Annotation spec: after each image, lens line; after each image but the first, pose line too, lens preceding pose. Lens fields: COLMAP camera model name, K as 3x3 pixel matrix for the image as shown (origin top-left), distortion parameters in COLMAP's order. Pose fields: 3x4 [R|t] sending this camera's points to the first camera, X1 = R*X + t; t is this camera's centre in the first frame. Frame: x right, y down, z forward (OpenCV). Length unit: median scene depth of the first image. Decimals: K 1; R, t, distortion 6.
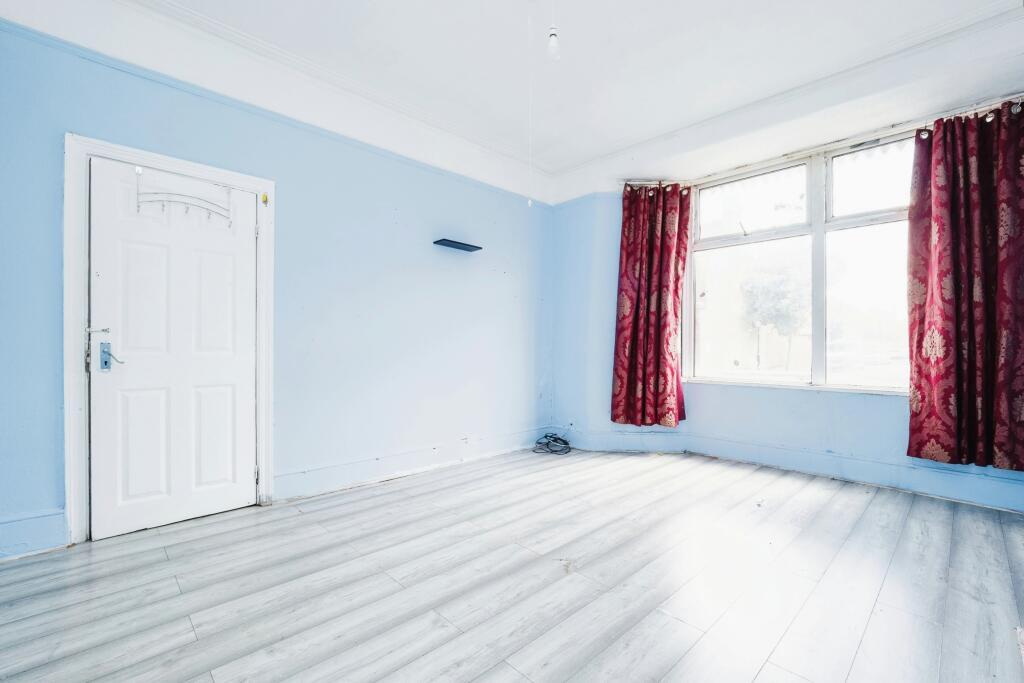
lens RADIAL K [[439.8, 0, 517.5], [0, 439.8, 340.5], [0, 0, 1]] dist [-0.011389, 0.000464]
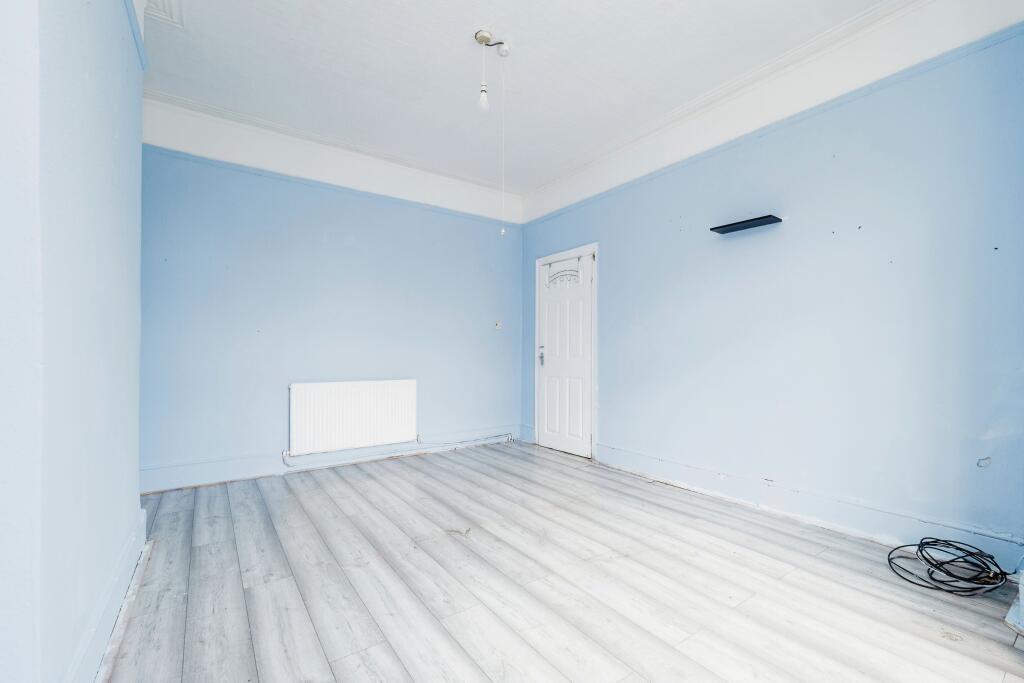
lens RADIAL K [[439.8, 0, 517.5], [0, 439.8, 340.5], [0, 0, 1]] dist [-0.011389, 0.000464]
pose [[-0.153312, -0.031782, -0.987667, 1.121161], [0.012950, 0.999332, -0.034168, 0.015145], [0.988093, -0.018029, -0.152798, 1.152106]]
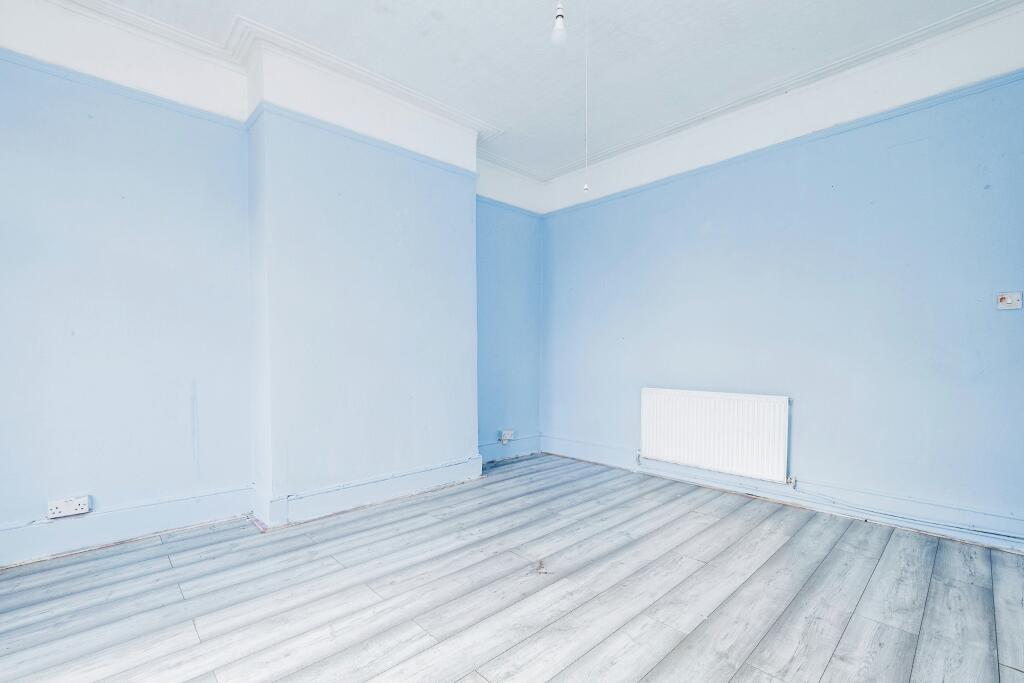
lens RADIAL K [[443.1, 0, 512.3], [0, 443.1, 355.2], [0, 0, 1]] dist [-0.001271, -0.000163]
pose [[-0.999783, -0.007780, 0.019311, 0.138150], [-0.008026, 0.999888, -0.012650, 0.012998], [-0.019210, -0.012803, -0.999733, 1.752856]]
